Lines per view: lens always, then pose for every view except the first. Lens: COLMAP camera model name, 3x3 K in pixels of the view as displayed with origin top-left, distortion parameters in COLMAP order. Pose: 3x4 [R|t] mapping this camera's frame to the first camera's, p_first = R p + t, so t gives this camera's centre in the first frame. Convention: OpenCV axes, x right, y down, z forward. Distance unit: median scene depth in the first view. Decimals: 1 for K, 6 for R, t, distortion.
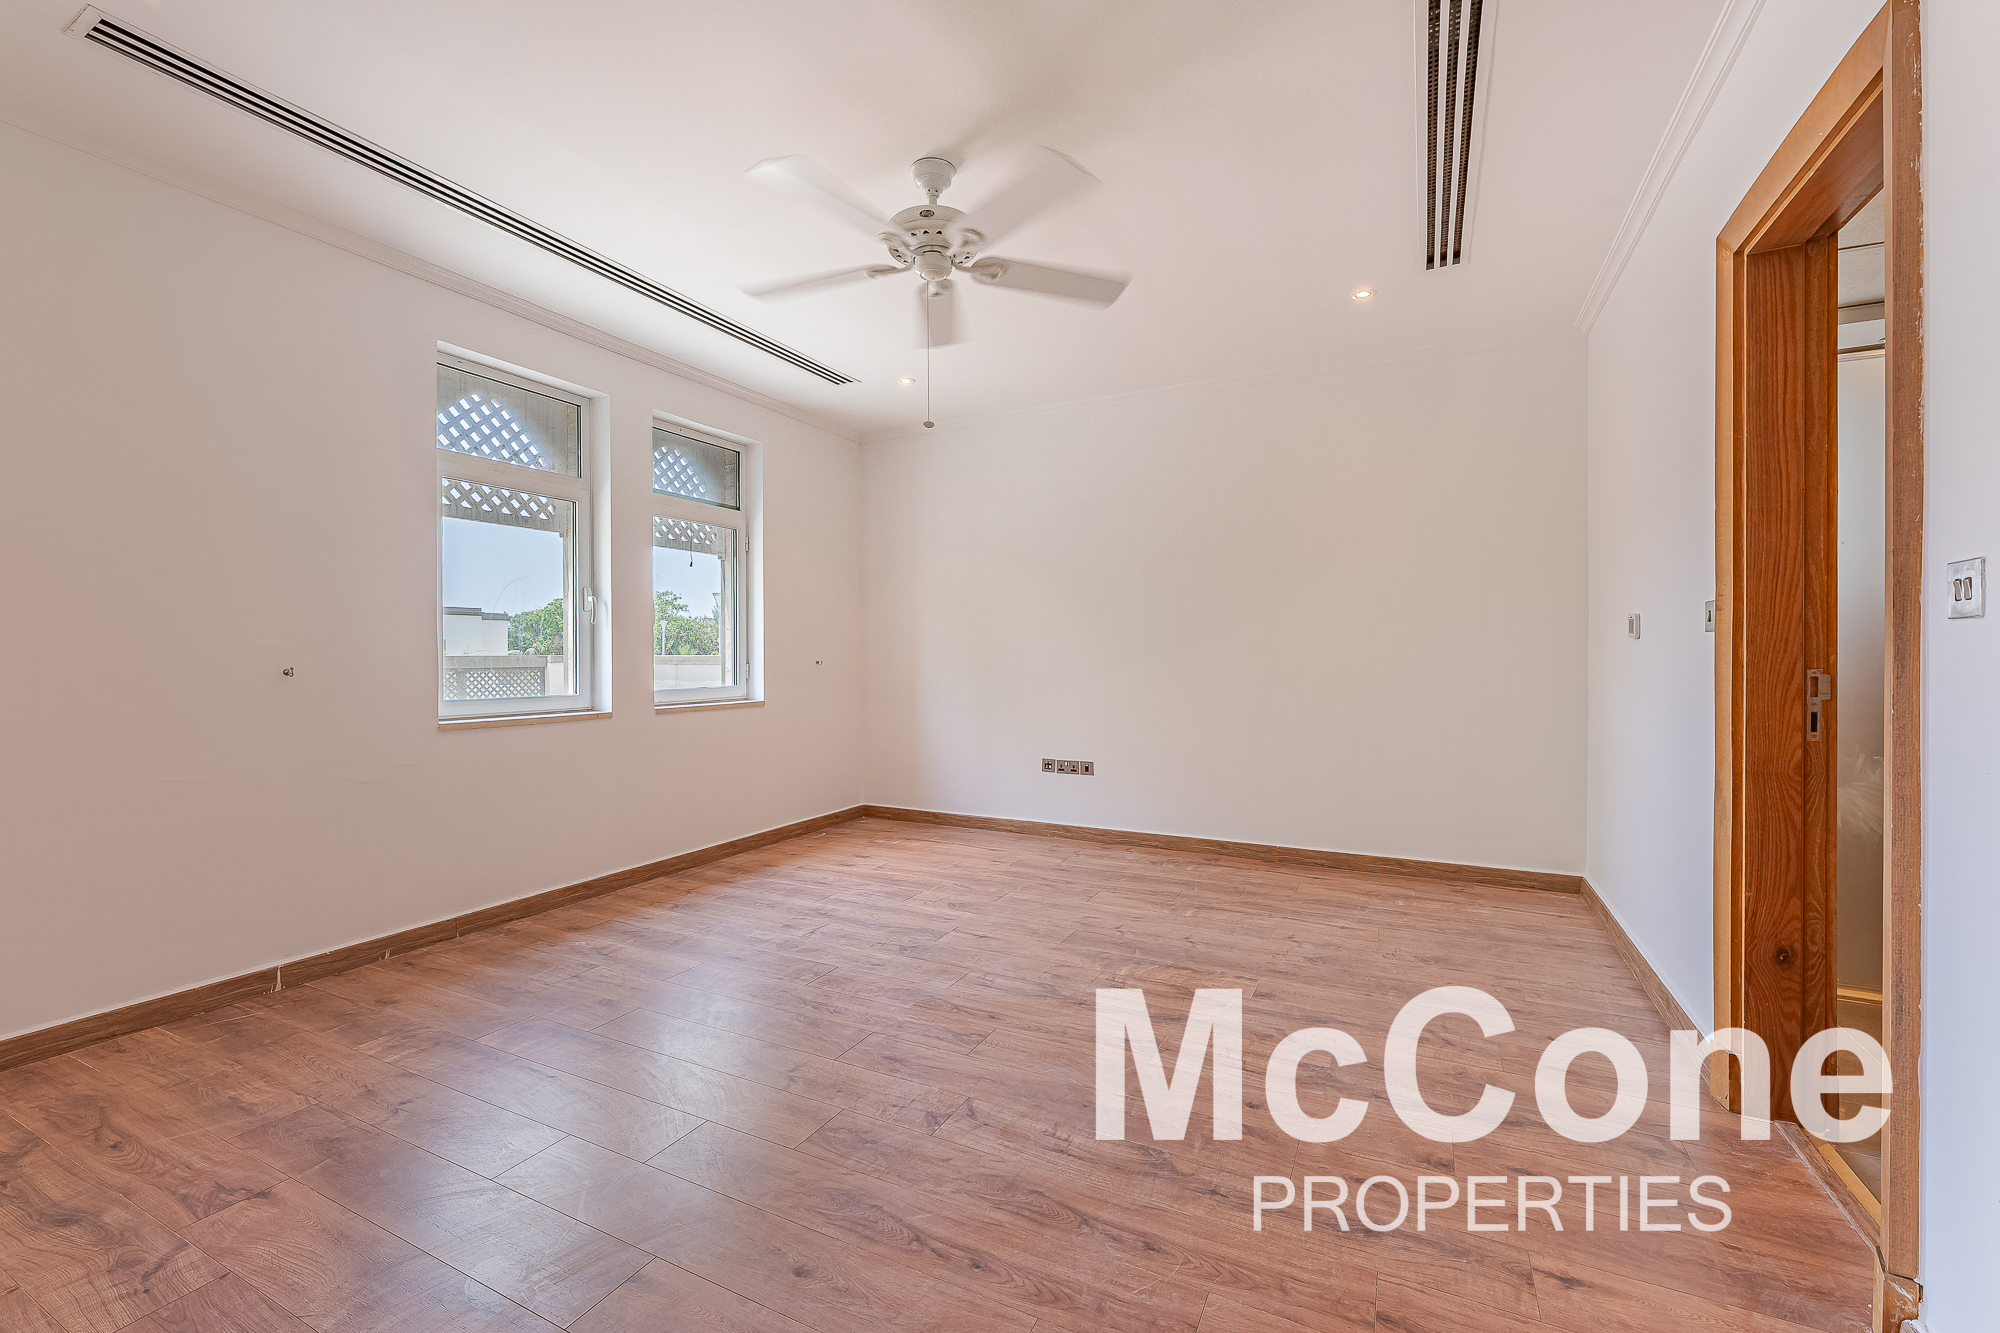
lens RADIAL K [[815.4, 0, 980.0], [0, 815.4, 661.0], [0, 0, 1]] dist [-0.000651, -0.000502]
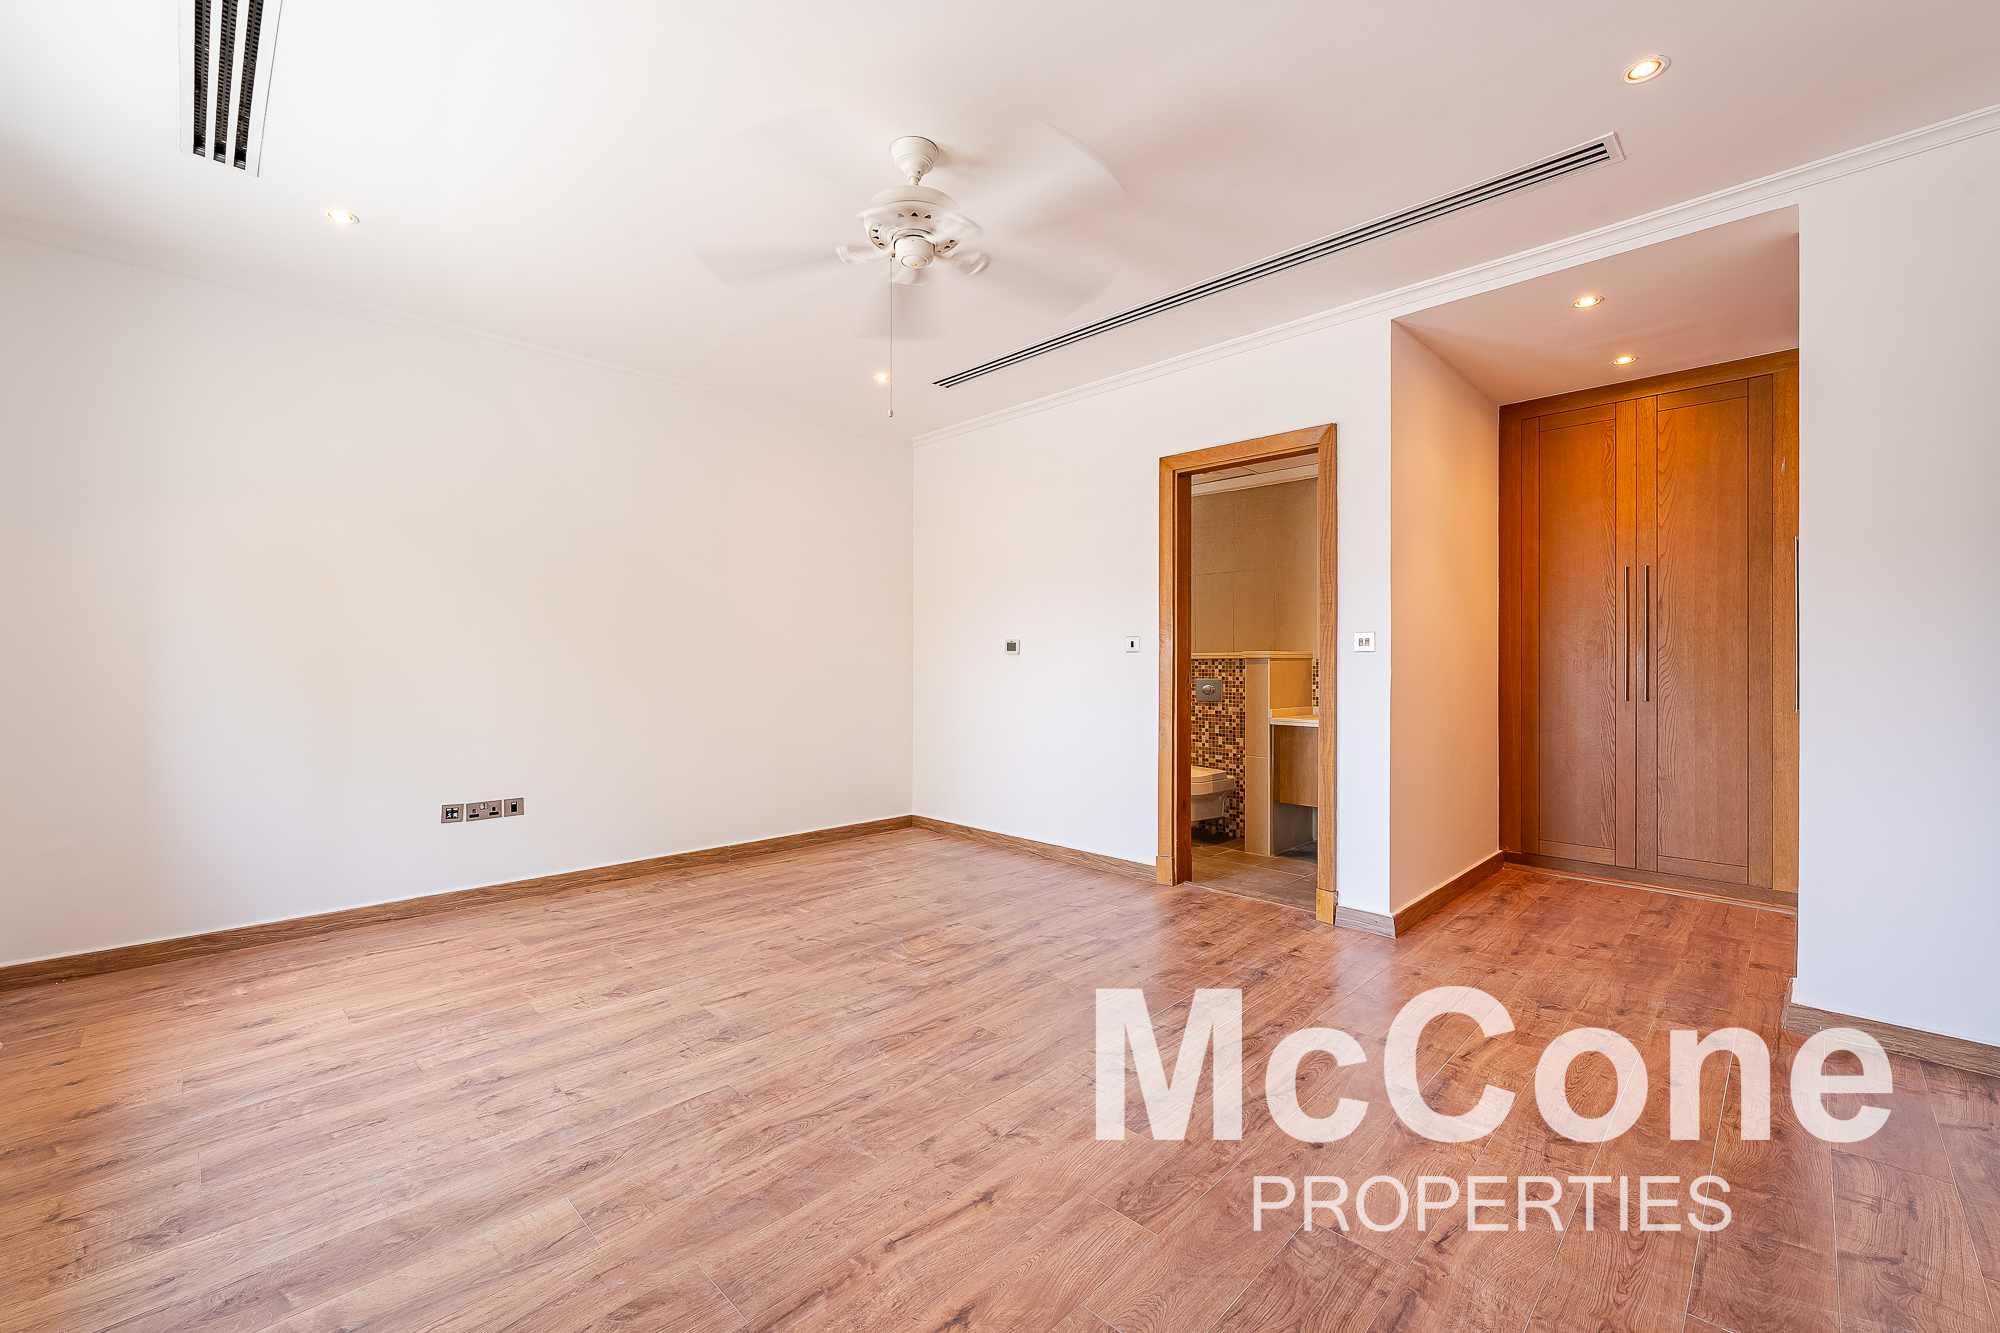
lens RADIAL K [[815.4, 0, 978.6], [0, 815.4, 661.3], [0, 0, 1]] dist [-0.000651, -0.000502]
pose [[0.317897, 0.002448, 0.948122, -0.656305], [0.006240, 0.999970, -0.004674, -0.004263], [-0.948105, 0.007402, 0.317872, 0.444732]]
